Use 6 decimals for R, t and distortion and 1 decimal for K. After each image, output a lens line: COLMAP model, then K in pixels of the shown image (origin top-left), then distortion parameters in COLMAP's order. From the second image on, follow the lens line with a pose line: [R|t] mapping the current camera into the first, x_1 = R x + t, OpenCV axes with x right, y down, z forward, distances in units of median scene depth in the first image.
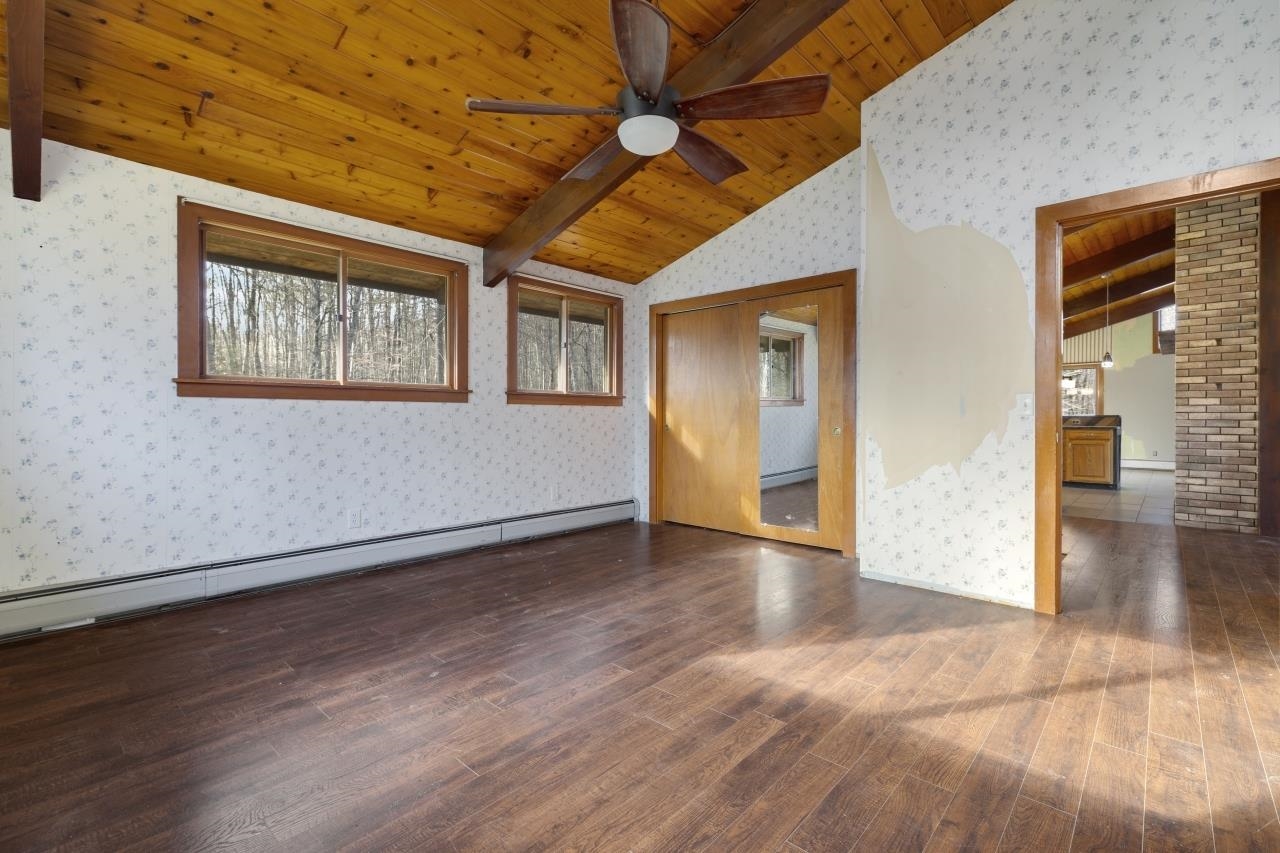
lens RADIAL K [[578.8, 0, 635.0], [0, 578.8, 422.5], [0, 0, 1]] dist [0.005590, -0.000107]
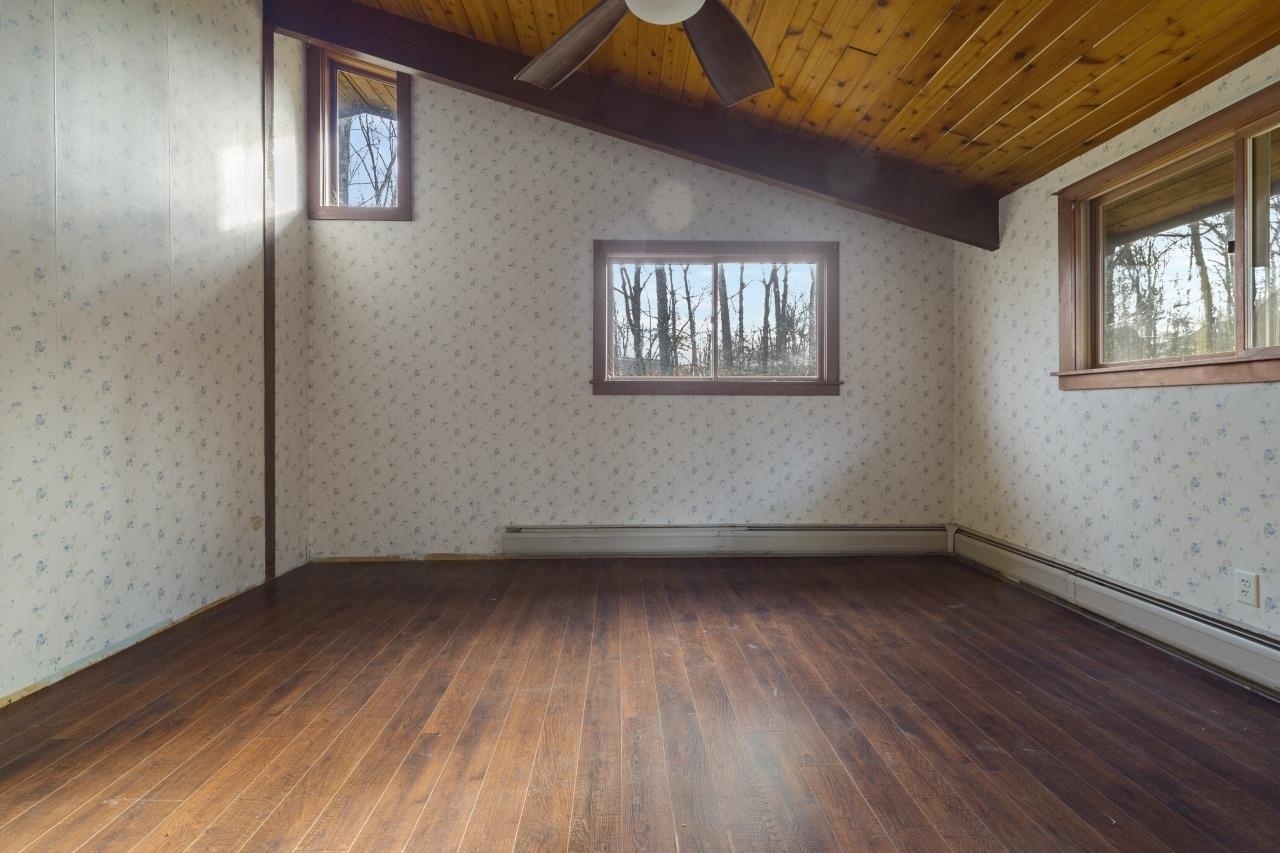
lens RADIAL K [[578.8, 0, 648.4], [0, 578.8, 409.5], [0, 0, 1]] dist [0.005590, -0.000107]
pose [[-0.701234, -0.000887, -0.712930, 0.526979], [-0.006174, 0.999969, 0.004828, -0.014624], [0.712904, 0.007787, -0.701218, 1.500501]]
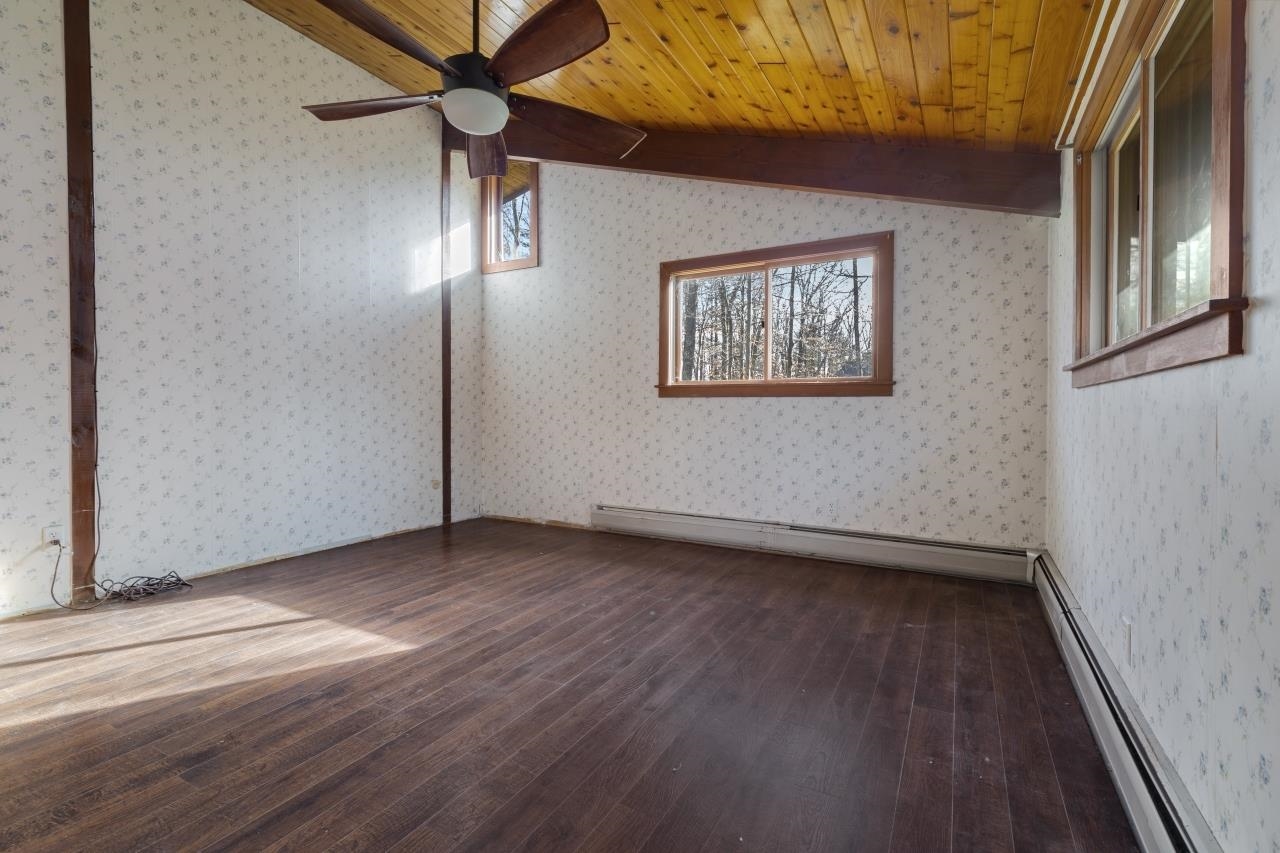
lens RADIAL K [[578.8, 0, 642.3], [0, 578.8, 417.1], [0, 0, 1]] dist [0.005590, -0.000107]
pose [[-0.969901, -0.001323, -0.243494, -0.012084], [-0.006698, 0.999752, 0.021247, -0.022761], [0.243406, 0.022239, -0.969670, 2.056845]]
